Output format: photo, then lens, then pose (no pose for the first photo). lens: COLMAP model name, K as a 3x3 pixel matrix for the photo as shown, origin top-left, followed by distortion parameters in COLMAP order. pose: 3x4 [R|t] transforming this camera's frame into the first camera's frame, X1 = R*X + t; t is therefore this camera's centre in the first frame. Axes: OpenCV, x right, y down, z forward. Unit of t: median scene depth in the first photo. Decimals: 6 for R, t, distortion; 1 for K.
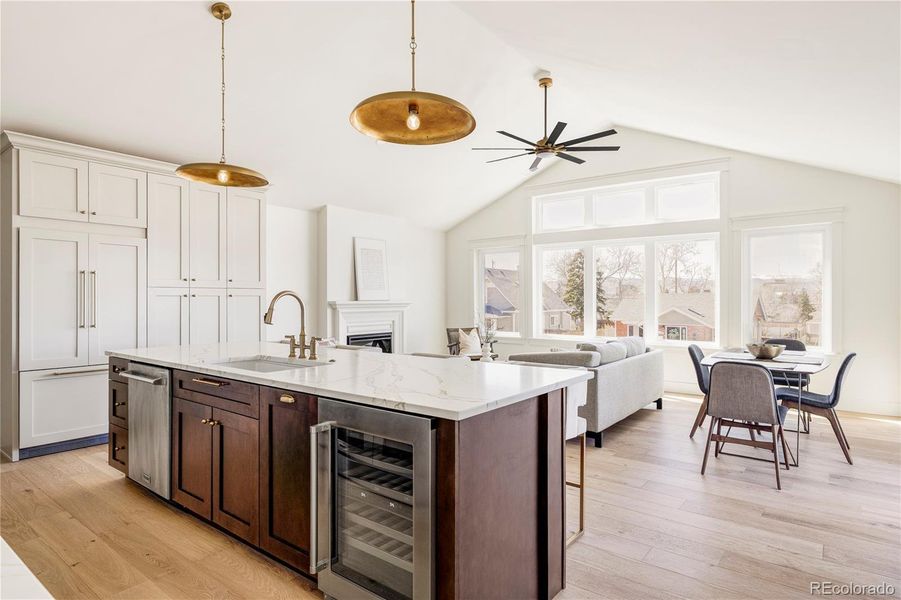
lens RADIAL K [[529.2, 0, 451.2], [0, 529.2, 297.1], [0, 0, 1]] dist [0.003827, 0.000124]
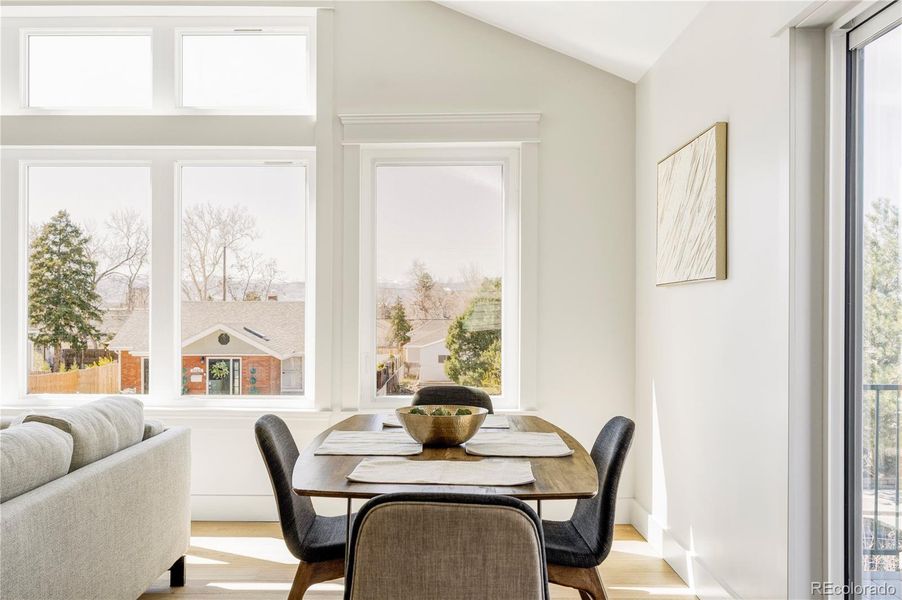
lens RADIAL K [[900.8, 0, 449.2], [0, 900.8, 304.7], [0, 0, 1]] dist [0.008879, 0.000000]
pose [[0.798351, 0.007016, 0.602151, 0.104037], [-0.003976, 0.999972, -0.006379, 0.009594], [-0.602179, 0.002698, 0.798357, 0.243231]]
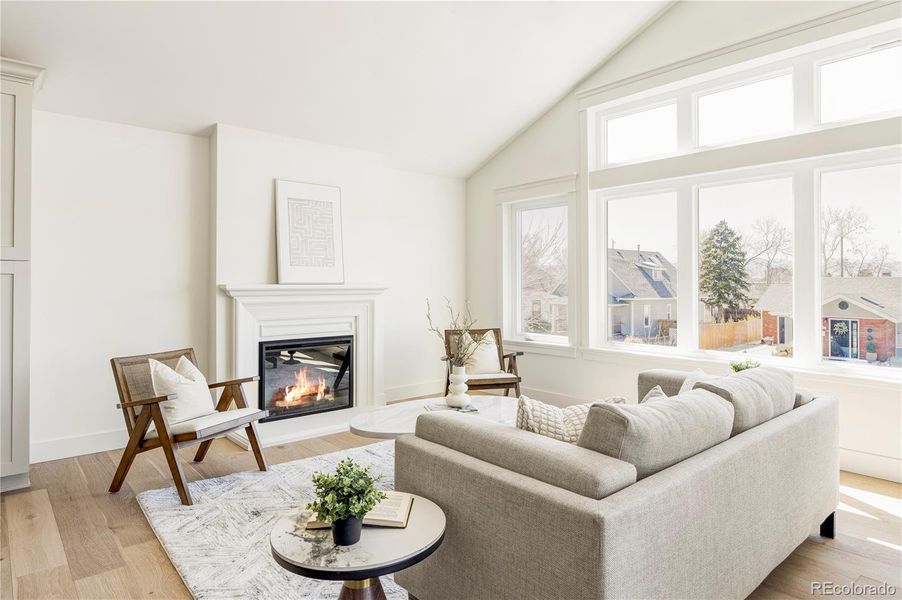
lens RADIAL K [[562.2, 0, 469.3], [0, 562.2, 280.0], [0, 0, 1]] dist [-0.004542, 0.001088]
pose [[0.983317, 0.000783, -0.181896, 0.124449], [-0.001410, 0.999994, -0.003318, 0.003326], [0.181892, 0.003519, 0.983312, 0.328027]]
